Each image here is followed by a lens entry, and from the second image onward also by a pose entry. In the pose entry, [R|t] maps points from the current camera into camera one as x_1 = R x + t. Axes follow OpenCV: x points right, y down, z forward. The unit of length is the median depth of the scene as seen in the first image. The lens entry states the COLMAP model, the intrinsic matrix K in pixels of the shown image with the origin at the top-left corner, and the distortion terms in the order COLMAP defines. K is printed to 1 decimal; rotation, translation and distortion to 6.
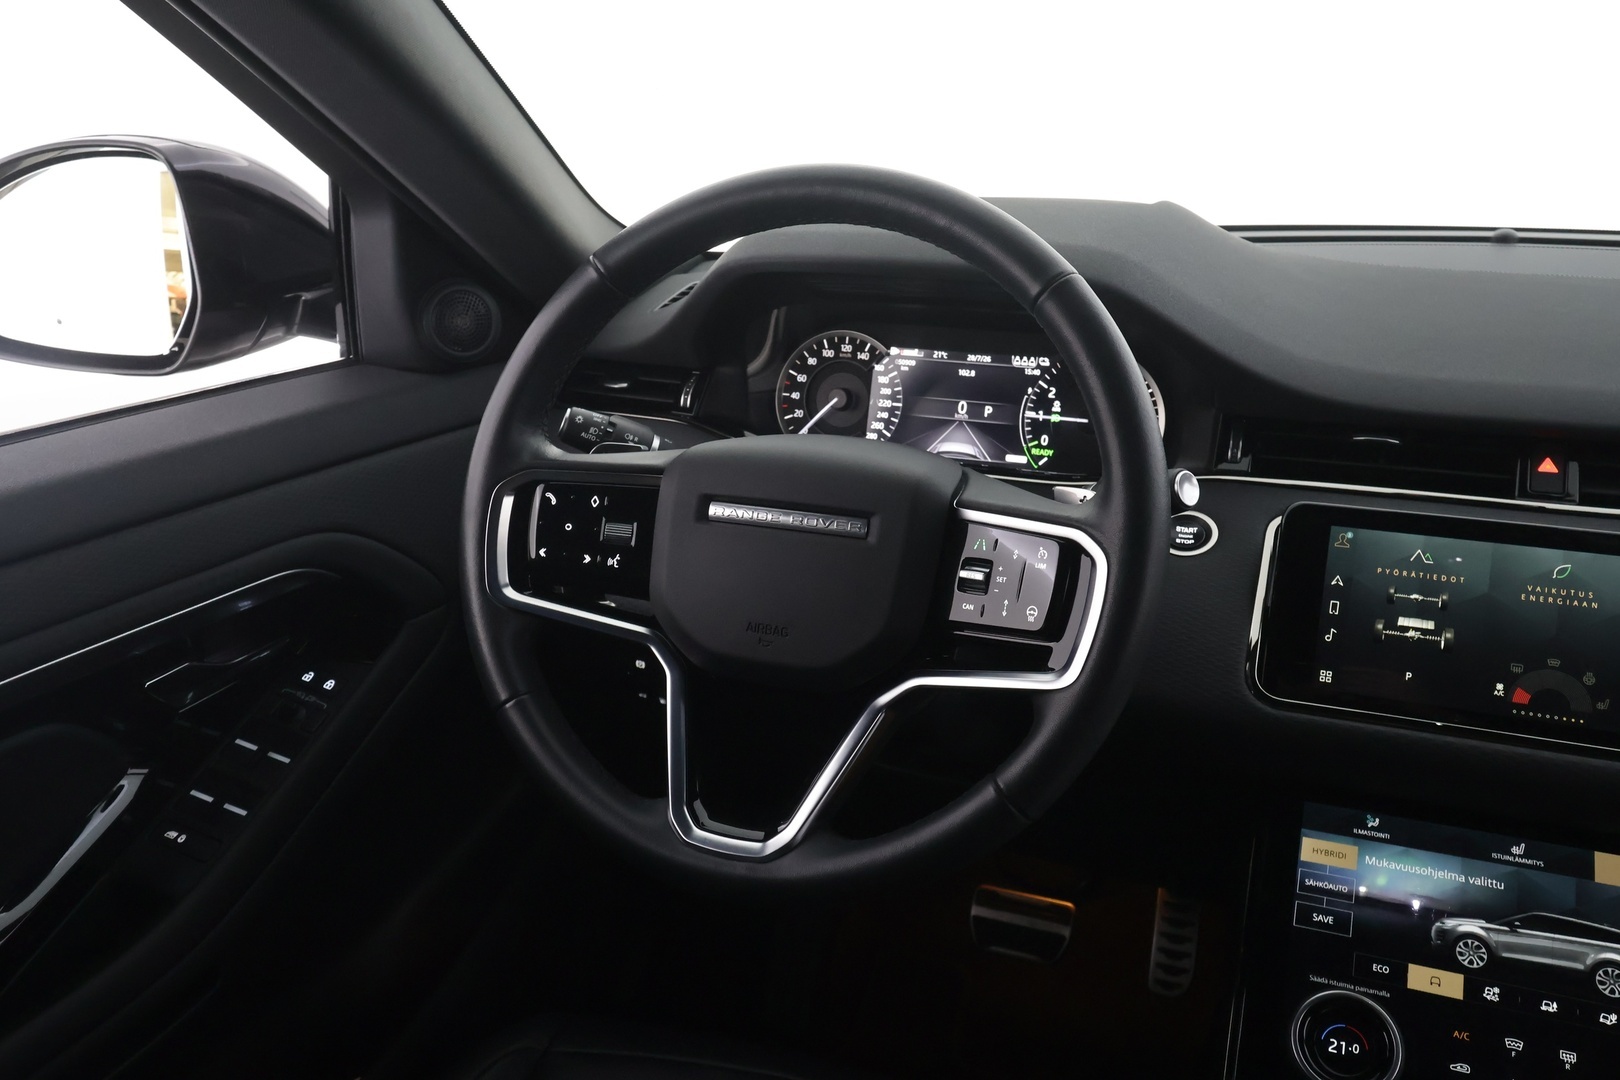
lens RADIAL K [[1261.6, 0, 808.1], [0, 1261.6, 546.1], [0, 0, 1]] dist [0.000544, 0.001536]
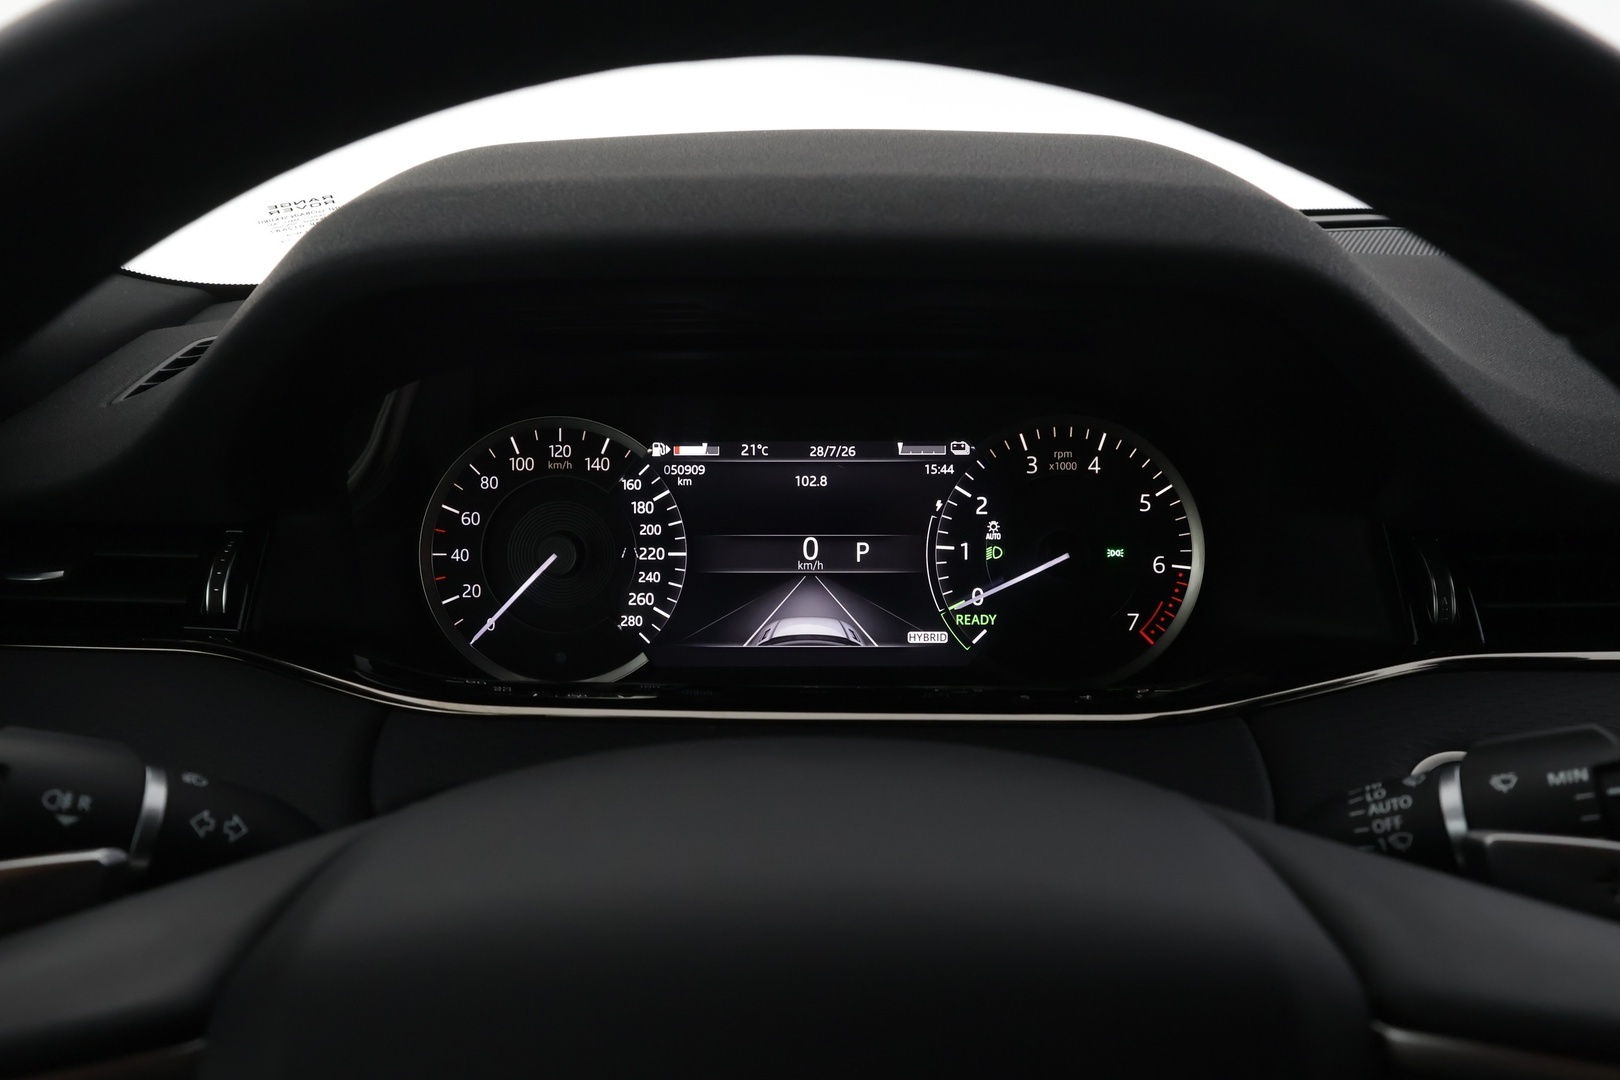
lens RADIAL K [[1261.6, 0, 808.0], [0, 1261.6, 543.3], [0, 0, 1]] dist [0.000544, 0.001536]
pose [[0.929602, -0.104460, 0.353451, -0.074787], [0.124844, 0.991548, -0.035302, -0.118392], [-0.346776, 0.076943, 0.934787, 0.656098]]
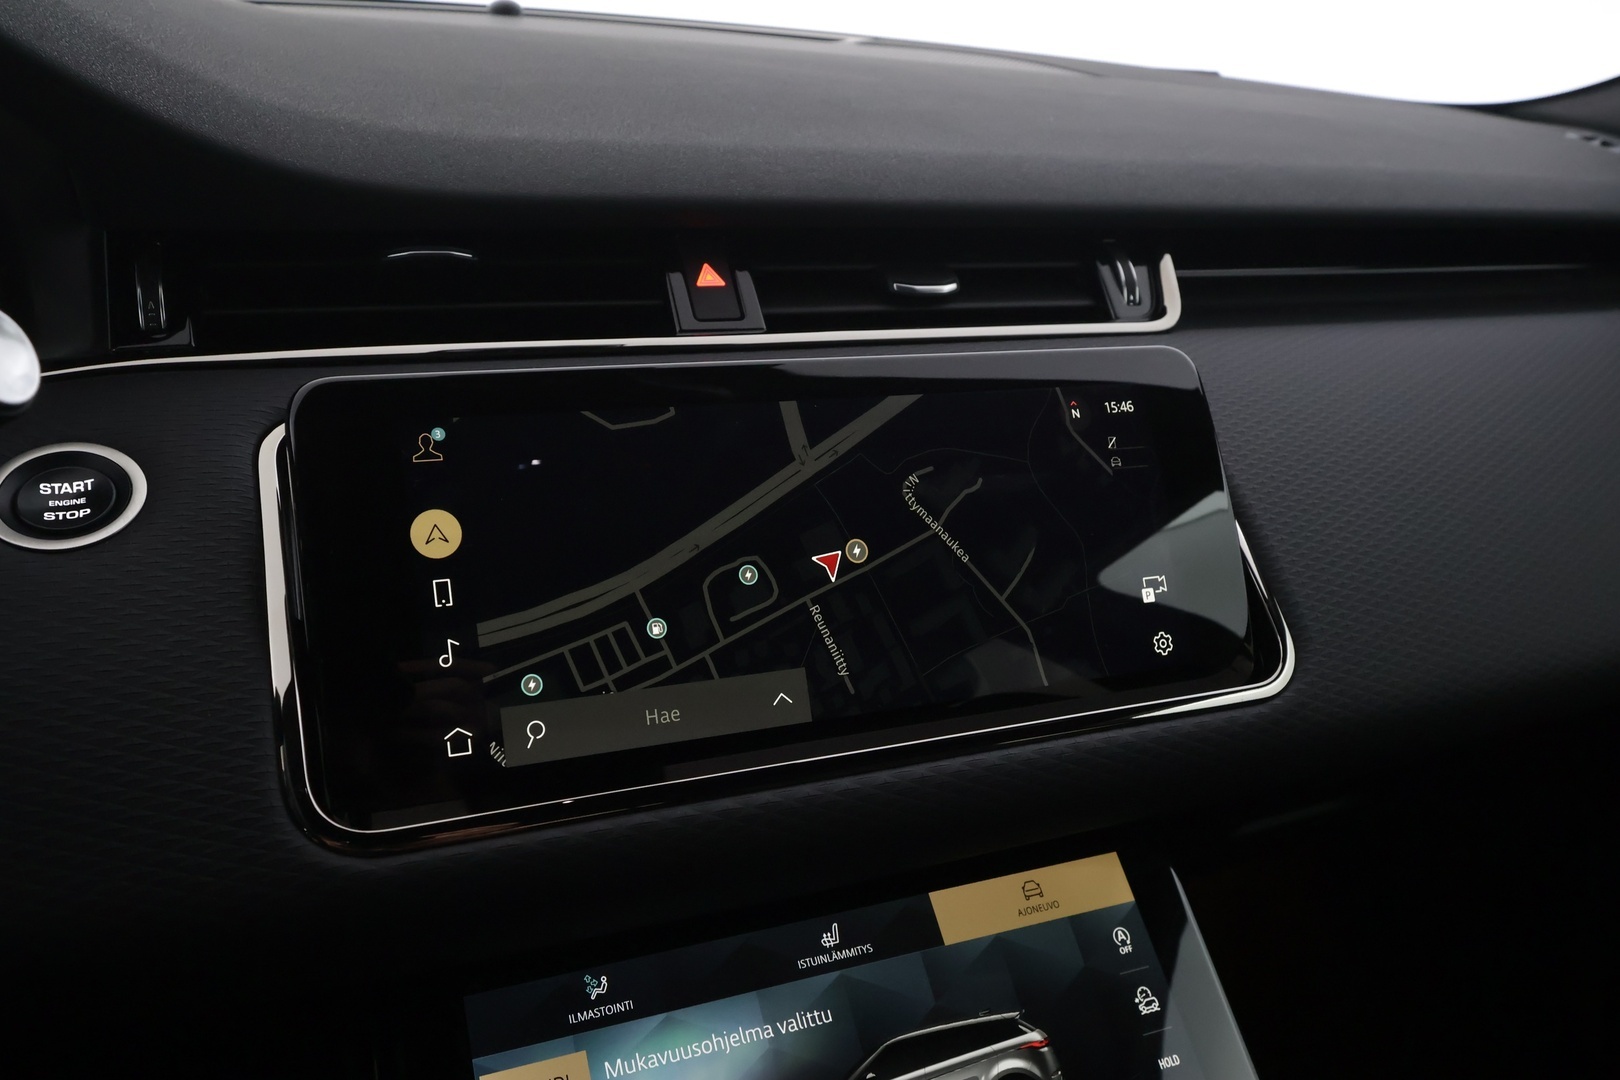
lens RADIAL K [[1261.6, 0, 805.9], [0, 1261.6, 547.1], [0, 0, 1]] dist [0.000544, 0.001536]
pose [[0.711834, -0.201900, 0.672702, 0.189415], [0.182897, 0.978033, 0.100003, 0.009581], [-0.678116, 0.051850, 0.733124, 0.527793]]
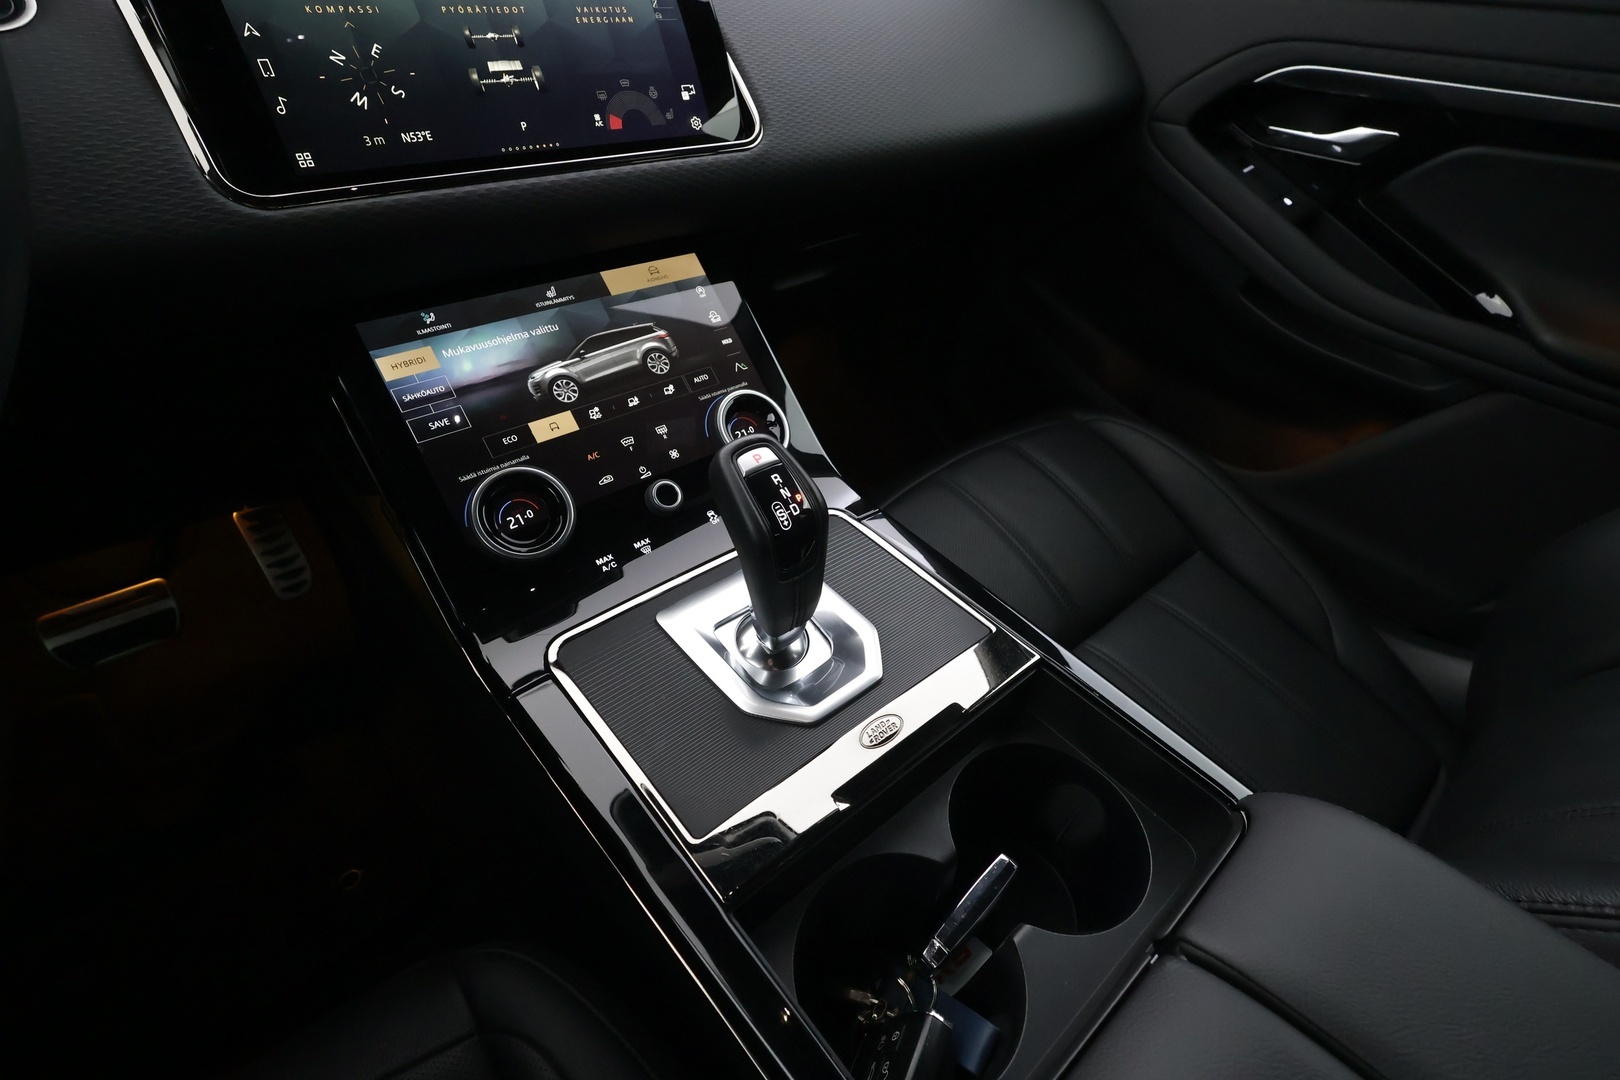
lens RADIAL K [[743.8, 0, 813.1], [0, 743.8, 540.3], [0, 0, 1]] dist [-0.003391, 0.002462]
pose [[0.456489, -0.538754, 0.708069, 0.070131], [0.228070, 0.840091, 0.492171, 0.137356], [-0.860001, -0.063181, 0.506366, 0.403067]]
